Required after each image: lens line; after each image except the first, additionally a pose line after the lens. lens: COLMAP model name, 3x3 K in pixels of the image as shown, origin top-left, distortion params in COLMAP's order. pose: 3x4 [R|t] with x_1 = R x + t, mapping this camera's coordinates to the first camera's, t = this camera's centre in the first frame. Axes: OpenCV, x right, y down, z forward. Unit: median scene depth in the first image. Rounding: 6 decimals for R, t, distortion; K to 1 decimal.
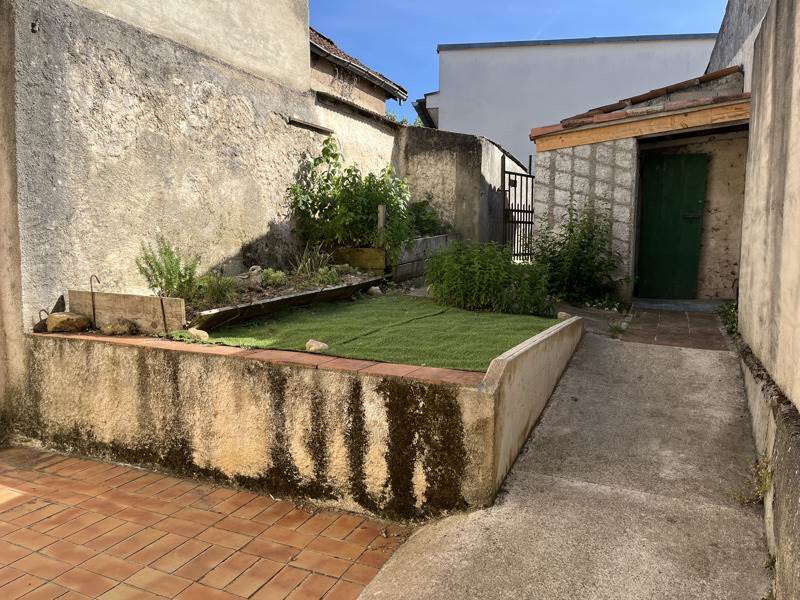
lens RADIAL K [[598.3, 0, 404.7], [0, 598.3, 302.0], [0, 0, 1]] dist [0.051413, -0.062266]
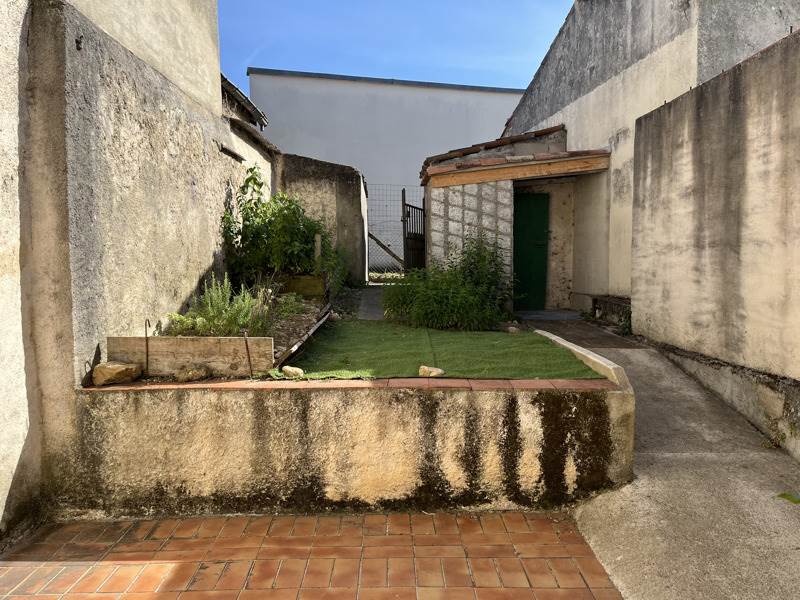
lens RADIAL K [[598.3, 0, 400.4], [0, 598.3, 297.3], [0, 0, 1]] dist [0.051413, -0.062266]
pose [[0.907900, -0.041134, 0.417164, -0.564117], [0.055487, 0.998210, -0.022332, -0.036301], [-0.415499, 0.043423, 0.908557, 0.006687]]
